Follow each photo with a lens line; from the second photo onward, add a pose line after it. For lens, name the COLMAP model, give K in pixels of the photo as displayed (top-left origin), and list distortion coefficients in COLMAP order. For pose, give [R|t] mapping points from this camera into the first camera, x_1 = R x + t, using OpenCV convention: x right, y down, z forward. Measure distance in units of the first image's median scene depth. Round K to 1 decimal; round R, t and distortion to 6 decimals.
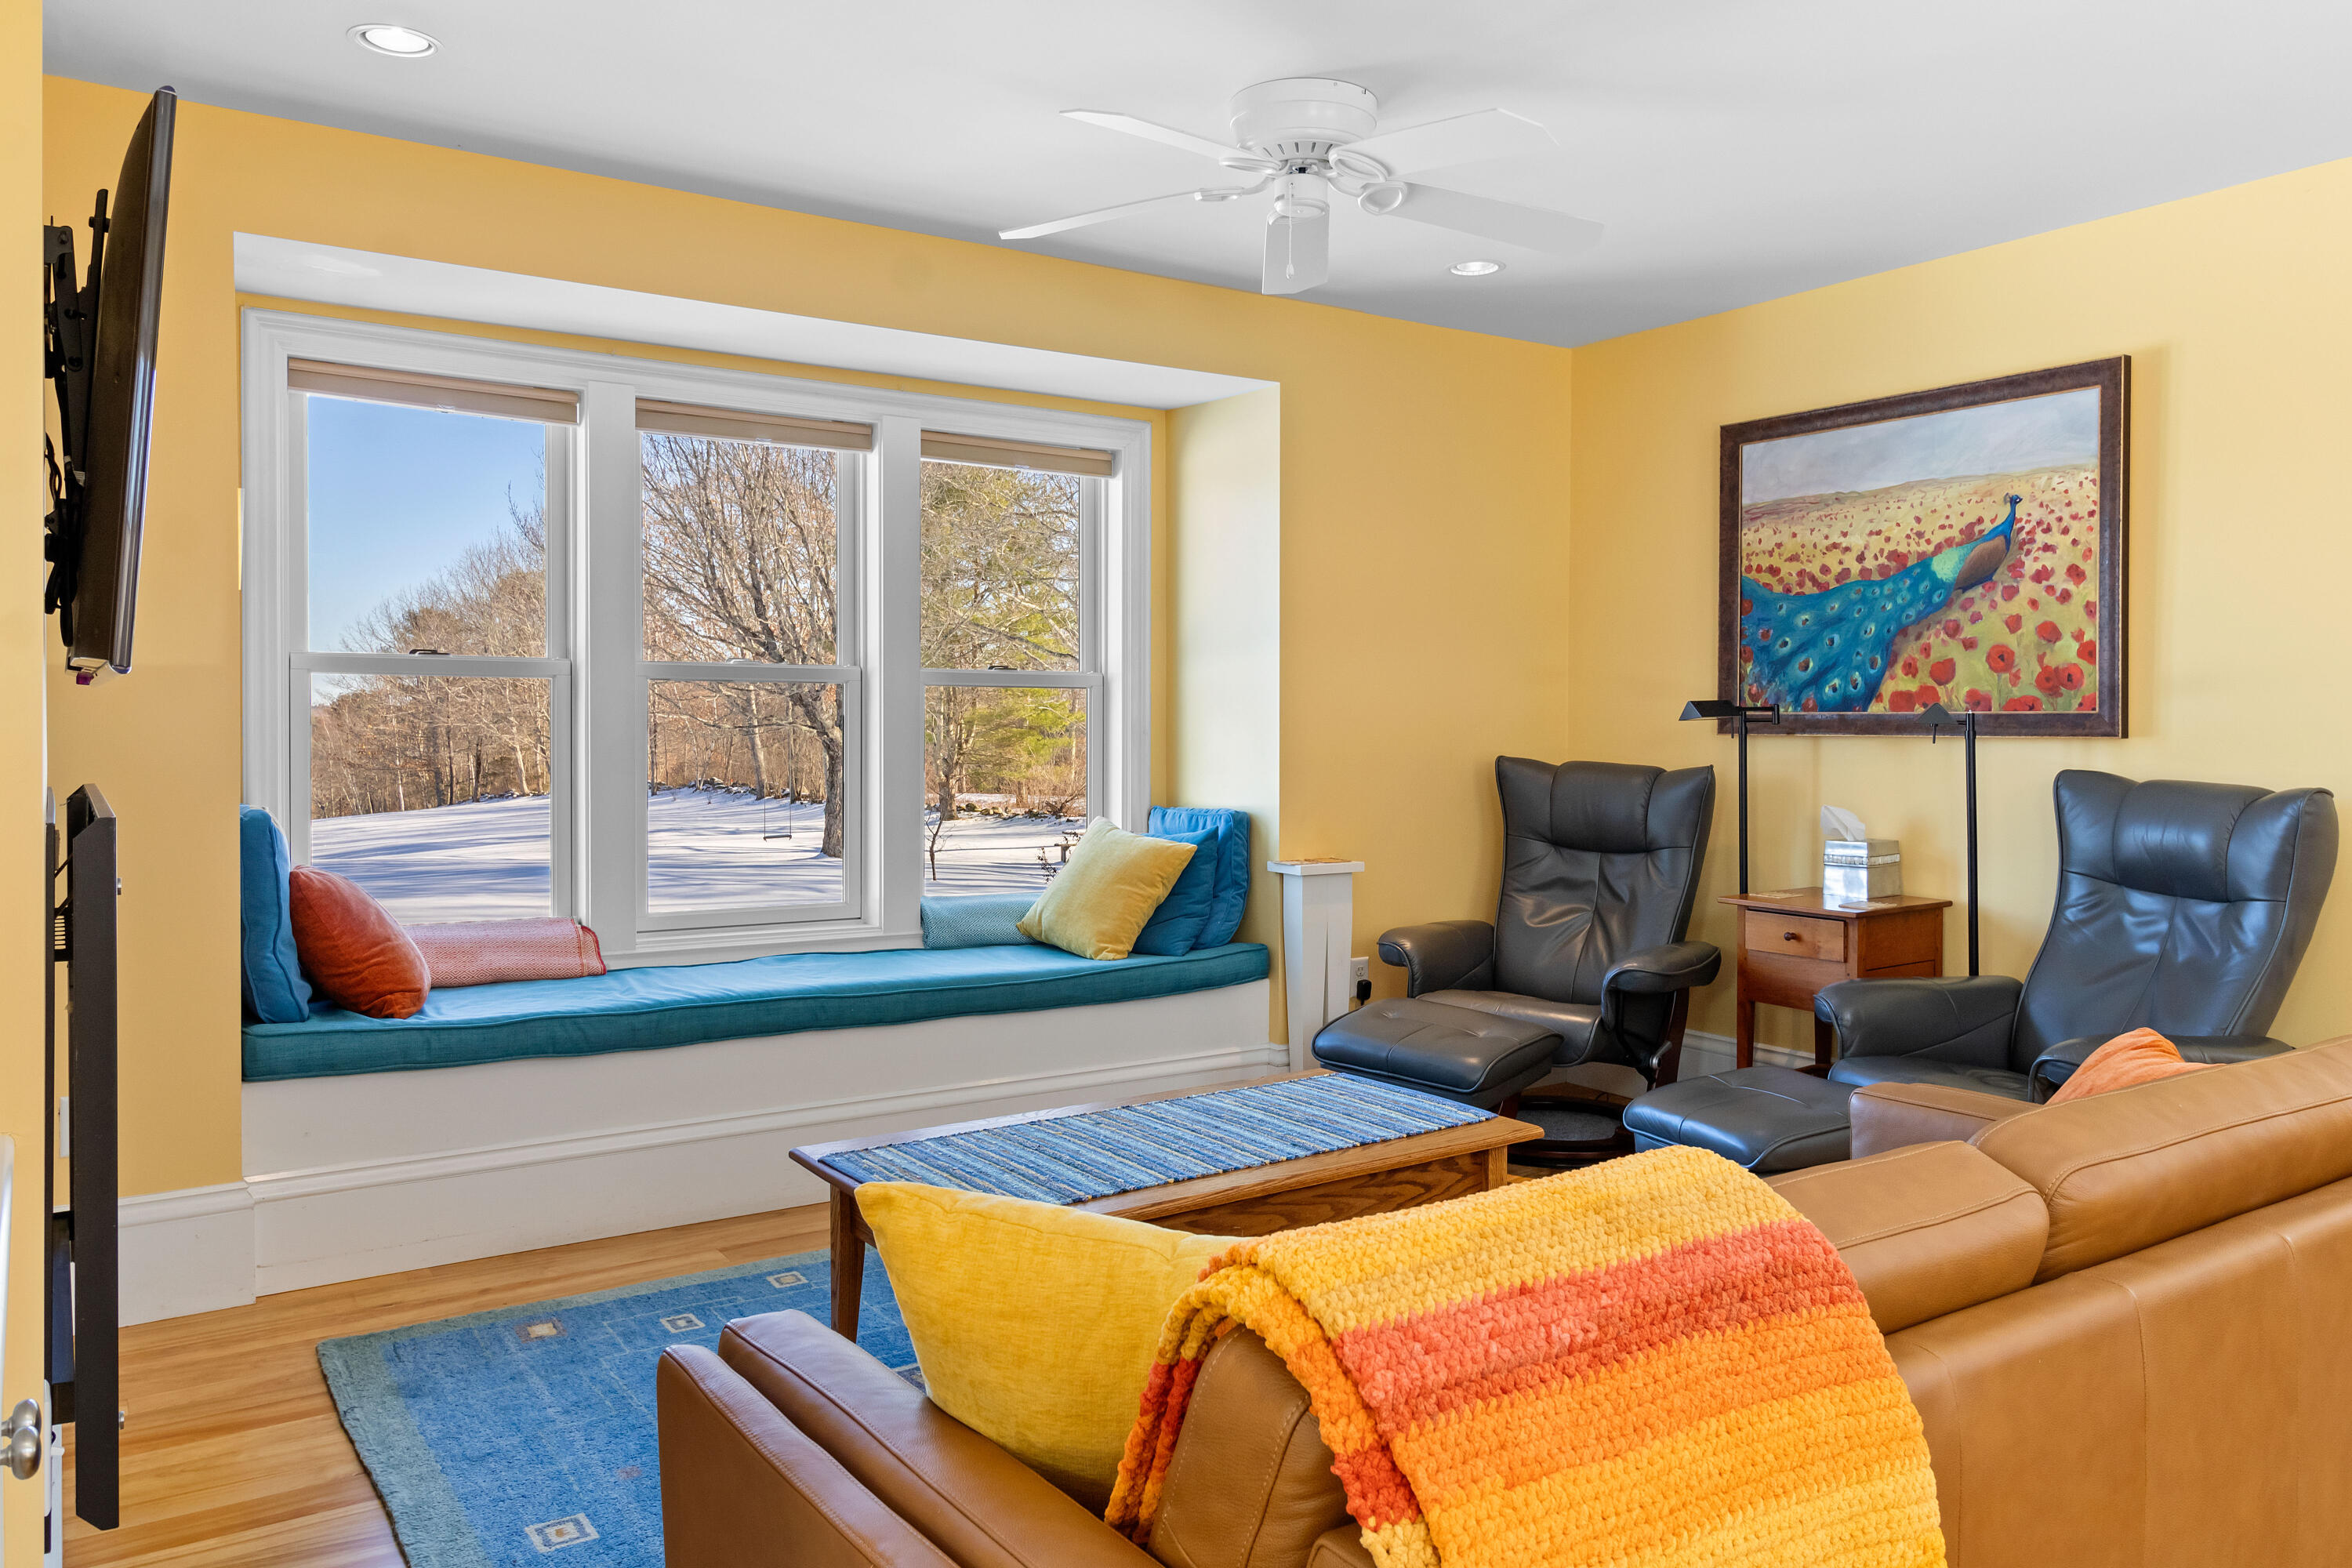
lens RADIAL K [[1688.9, 0, 1189.4], [0, 1688.9, 754.6], [0, 0, 1]] dist [0.003167, 0.001685]
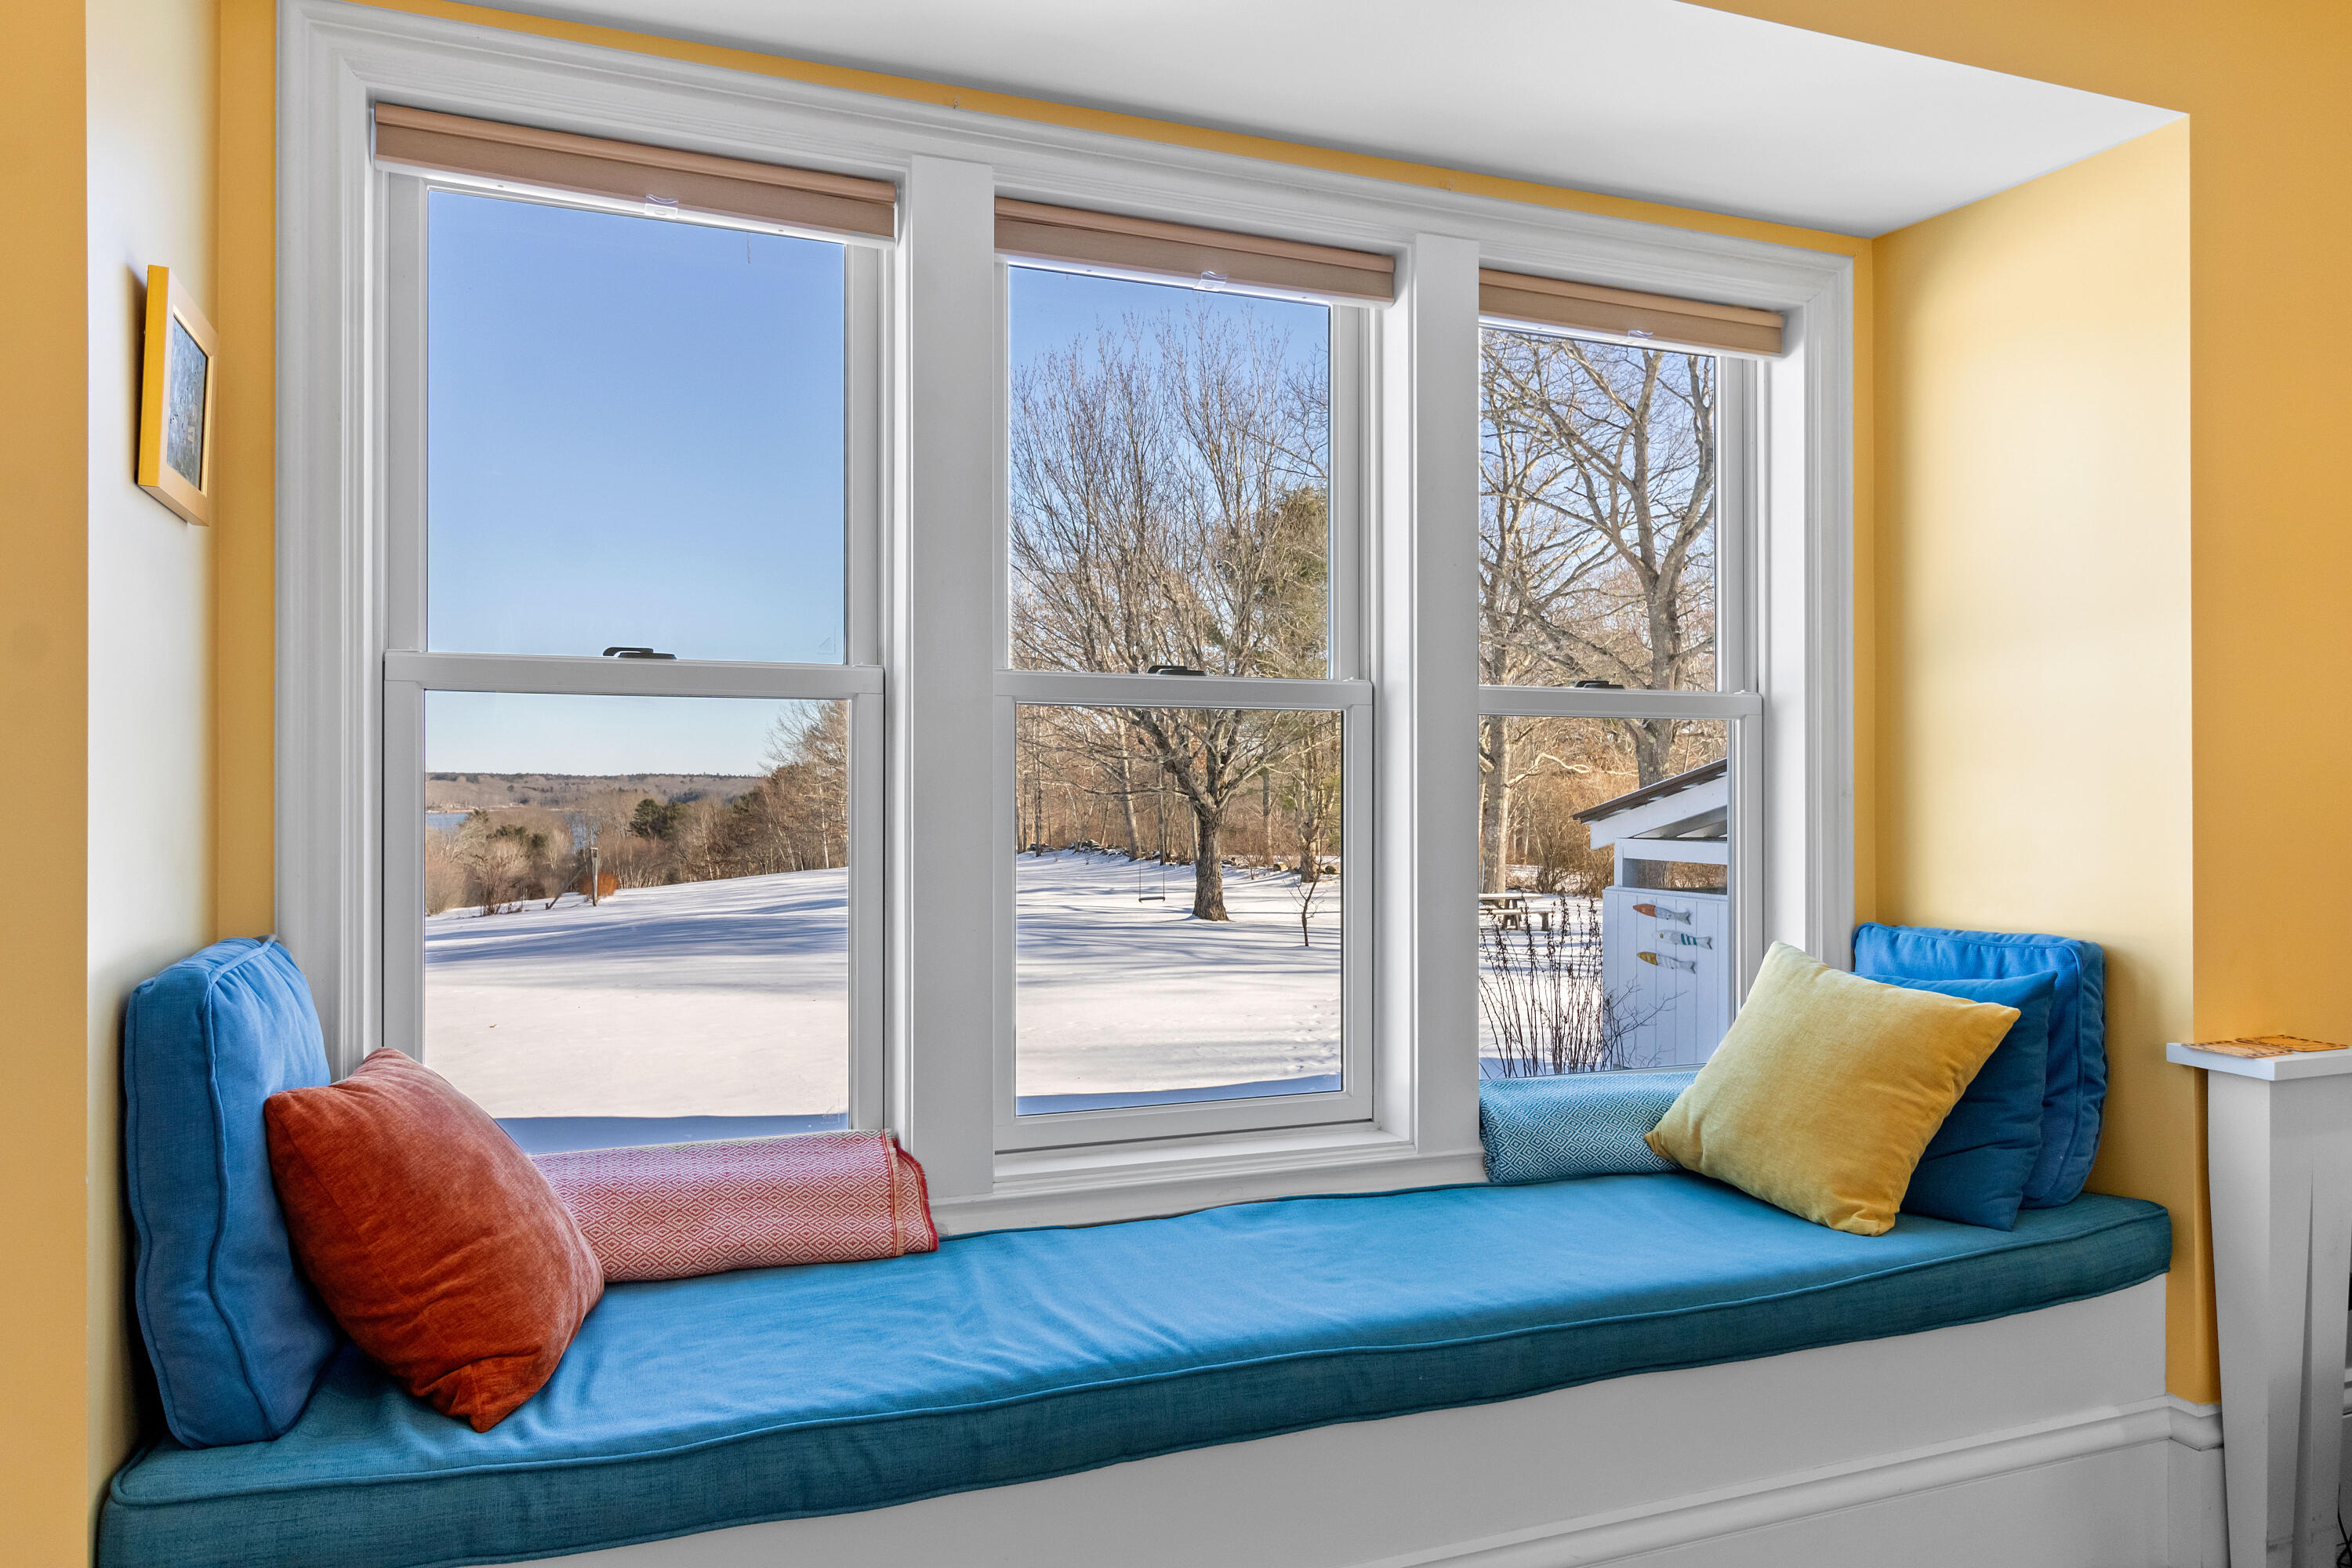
lens RADIAL K [[1592.4, 0, 1176.0], [0, 1592.4, 784.0], [0, 0, 1]] dist [0.001262, 0.000242]
pose [[0.975733, -0.004969, -0.218906, -0.148452], [0.000219, 0.999764, -0.021716, -0.005435], [0.218962, 0.021142, 0.975504, 0.481761]]
